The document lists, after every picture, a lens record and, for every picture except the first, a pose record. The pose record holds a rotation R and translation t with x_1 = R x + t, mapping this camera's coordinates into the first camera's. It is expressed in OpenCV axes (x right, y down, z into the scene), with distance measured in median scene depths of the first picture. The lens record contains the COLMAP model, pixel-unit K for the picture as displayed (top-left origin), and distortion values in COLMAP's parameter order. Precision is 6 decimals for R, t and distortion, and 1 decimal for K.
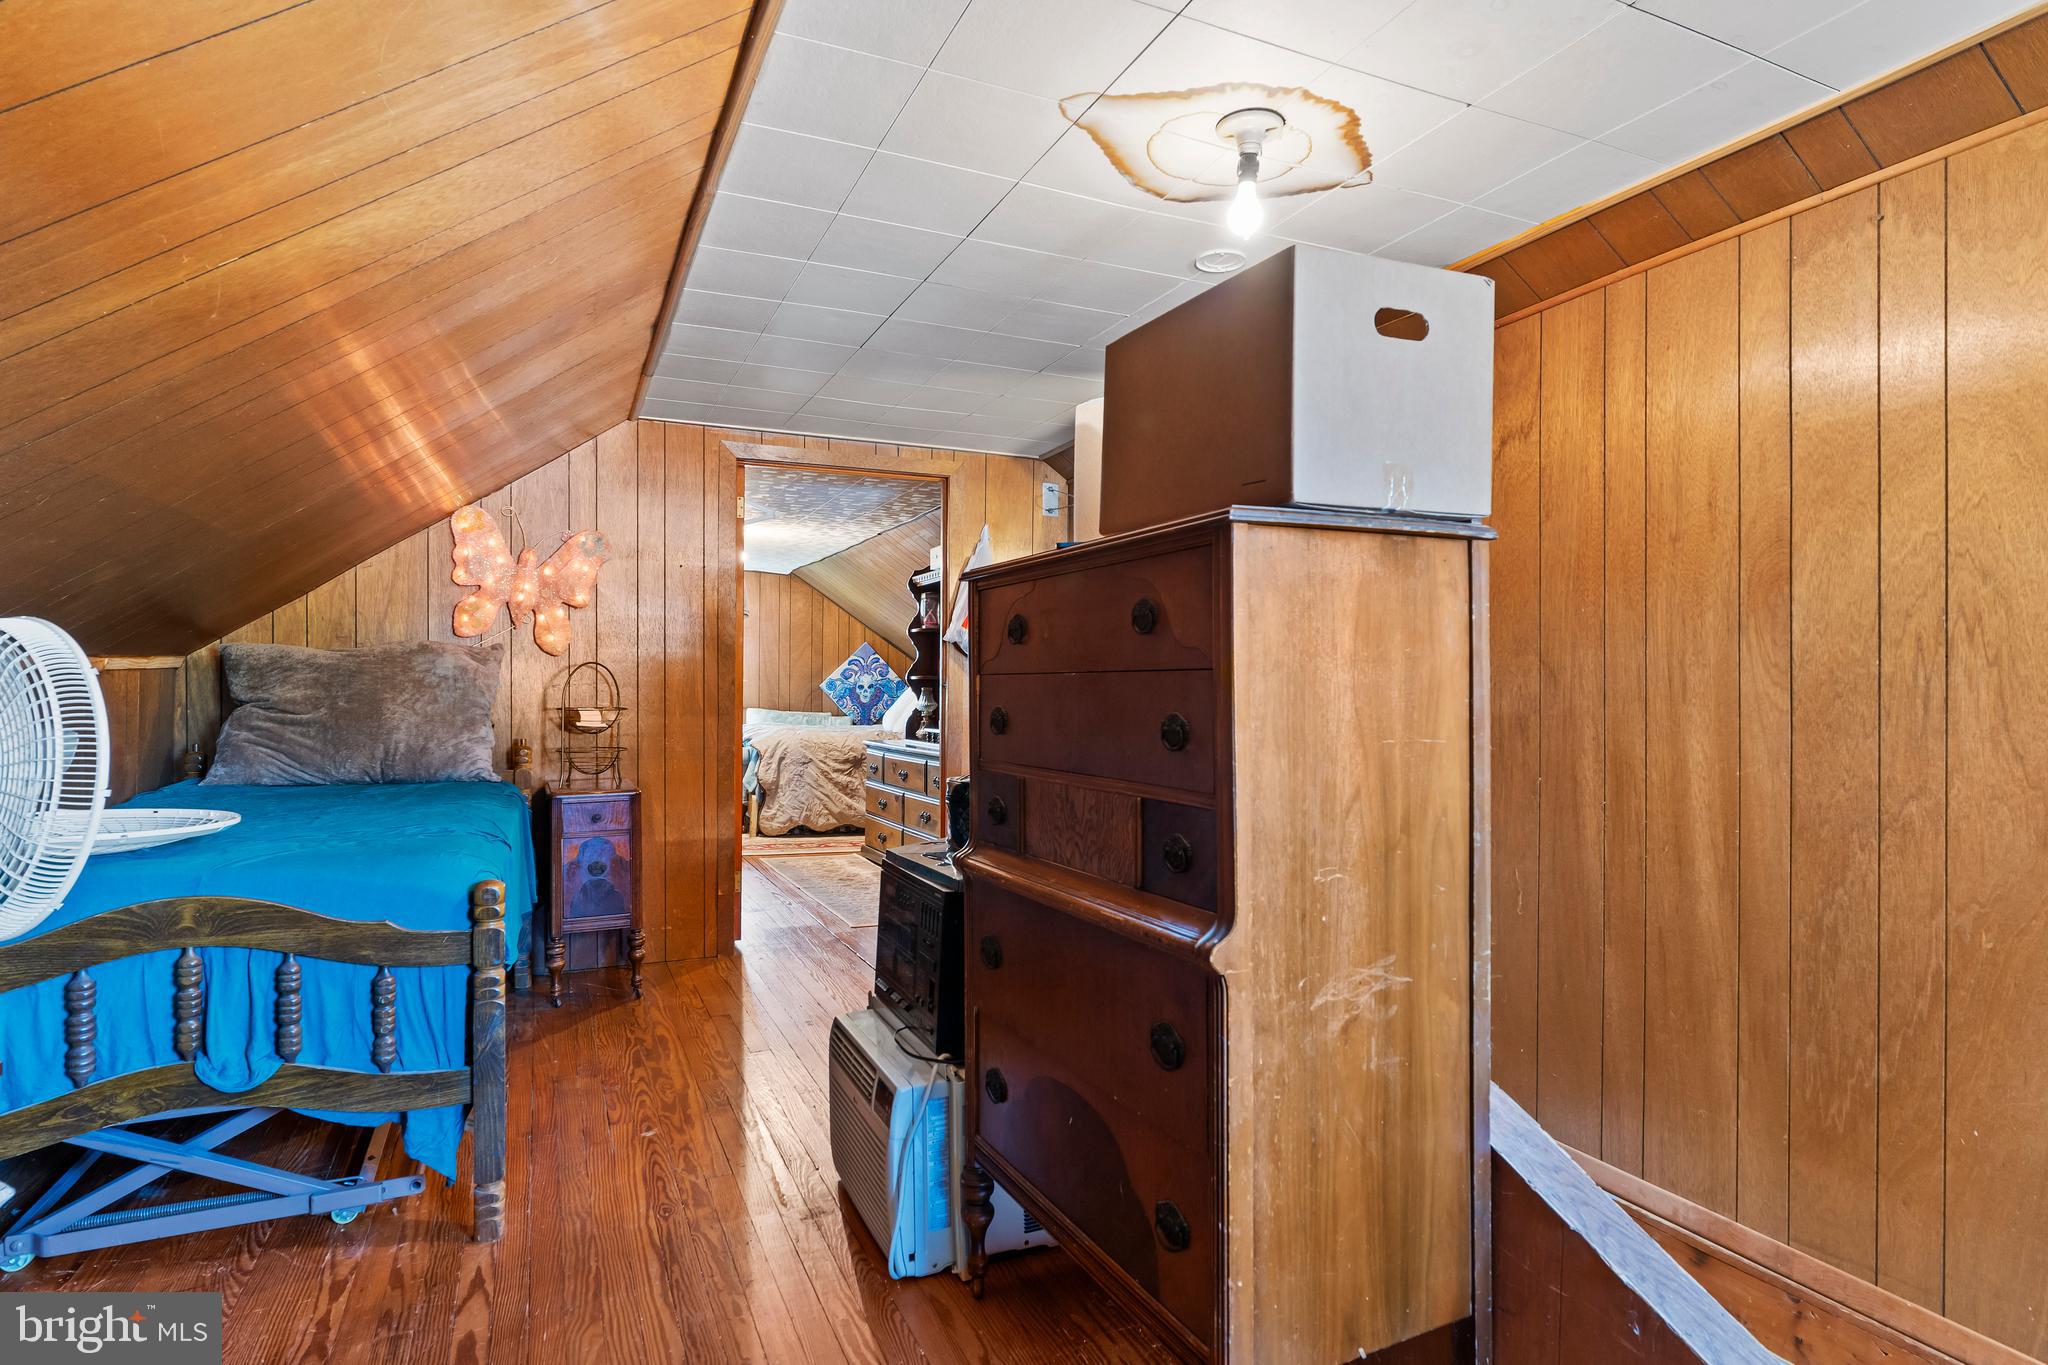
lens RADIAL K [[1050.4, 0, 1021.6], [0, 1050.4, 688.0], [0, 0, 1]] dist [-0.011991, 0.005144]
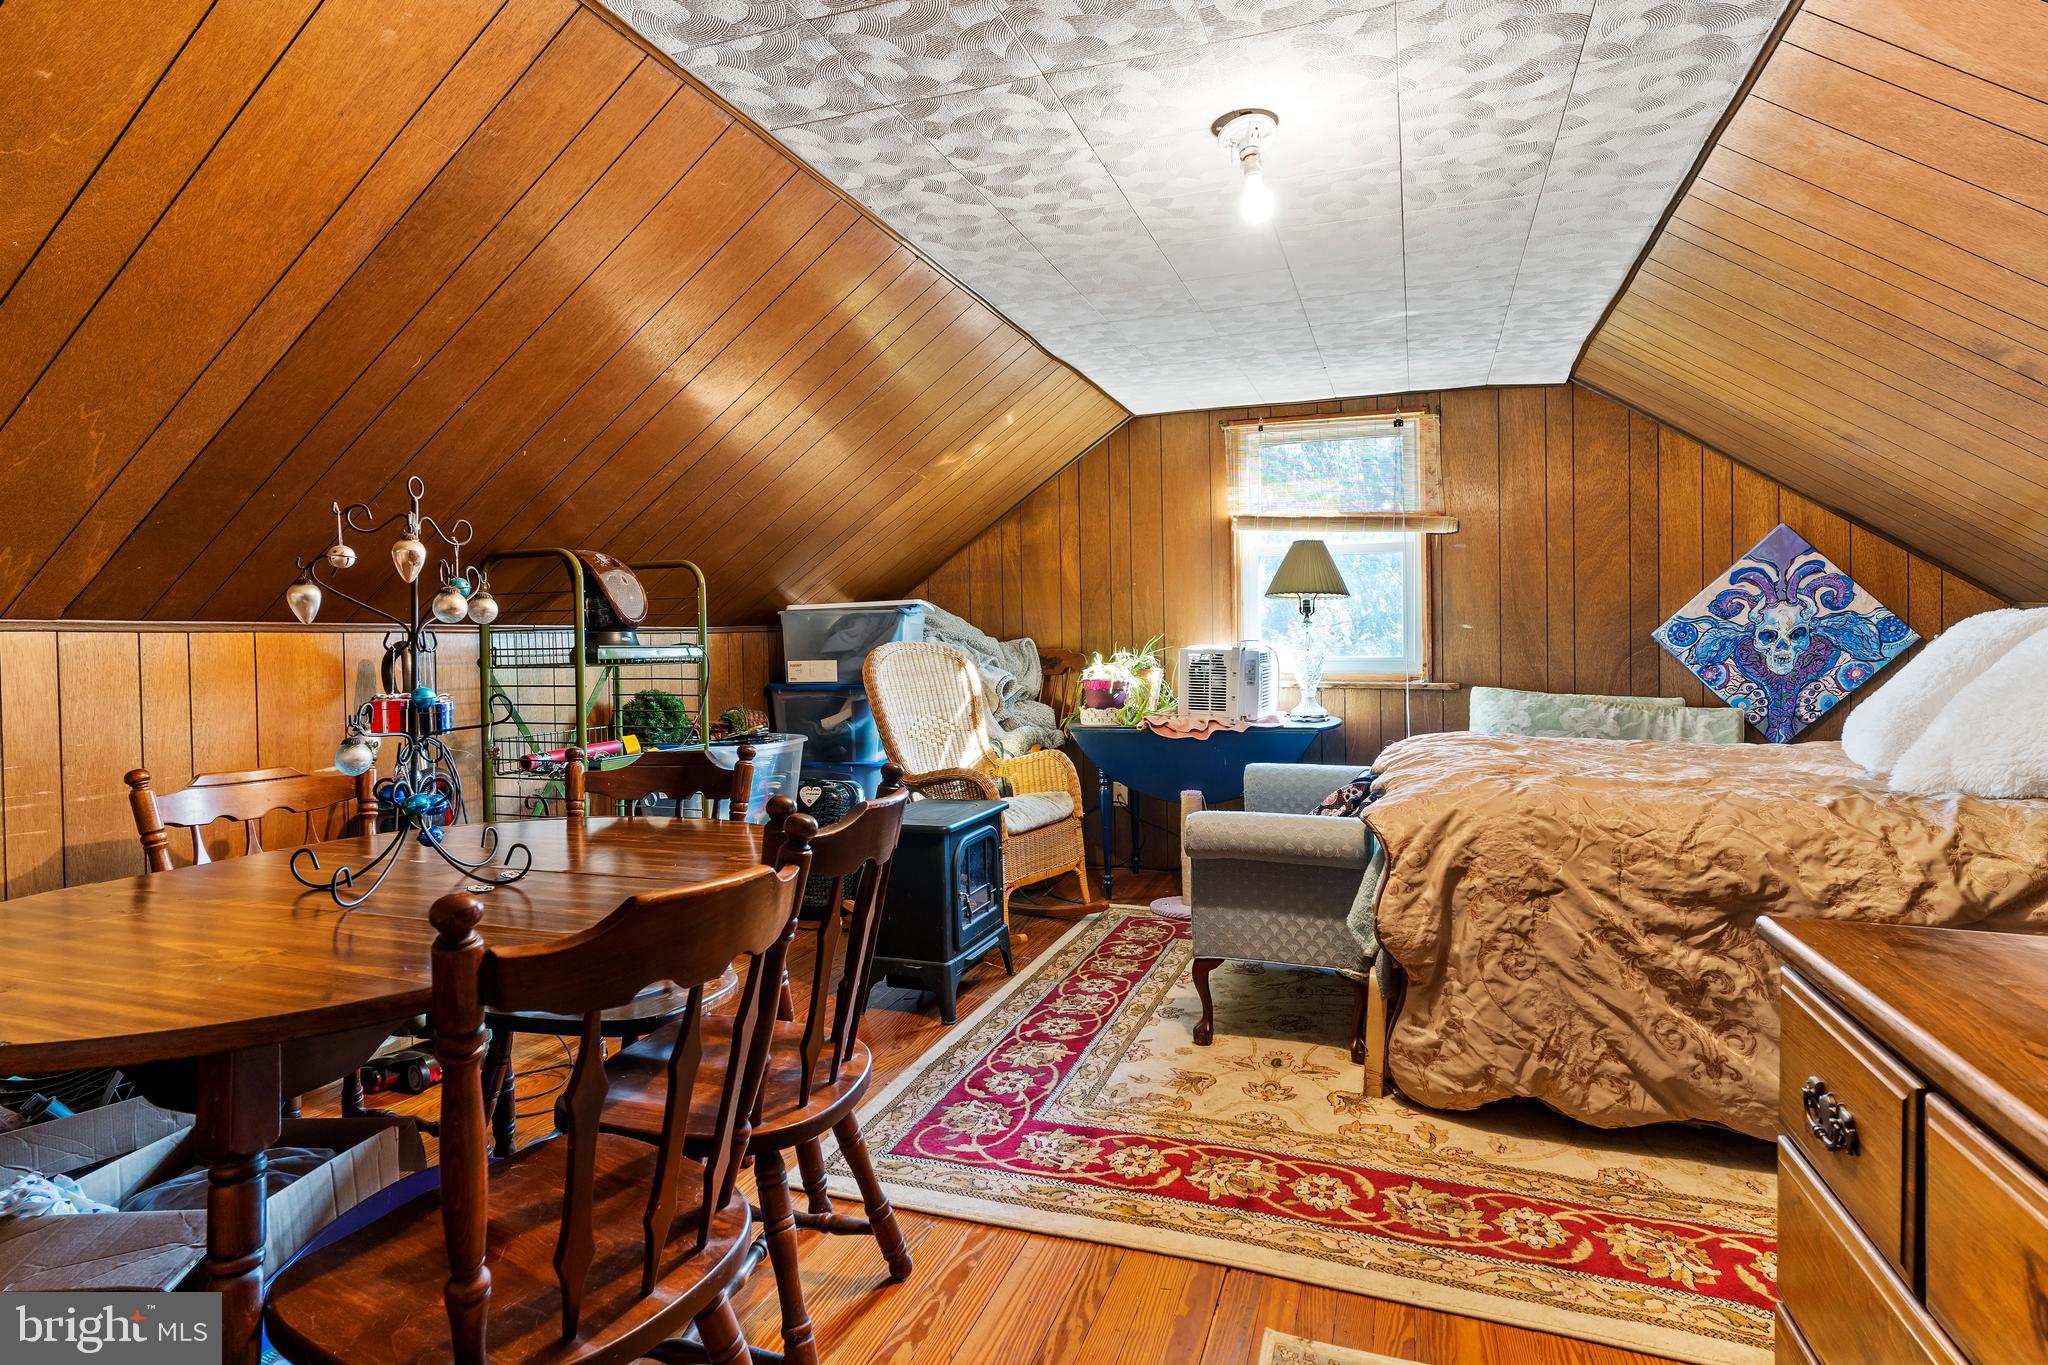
lens RADIAL K [[1050.4, 0, 1022.9], [0, 1050.4, 662.6], [0, 0, 1]] dist [-0.011991, 0.005144]
pose [[0.711857, -0.003988, -0.702313, -0.097644], [0.020336, 0.999682, 0.014936, -0.003094], [0.702030, -0.024914, 0.711711, 0.668989]]
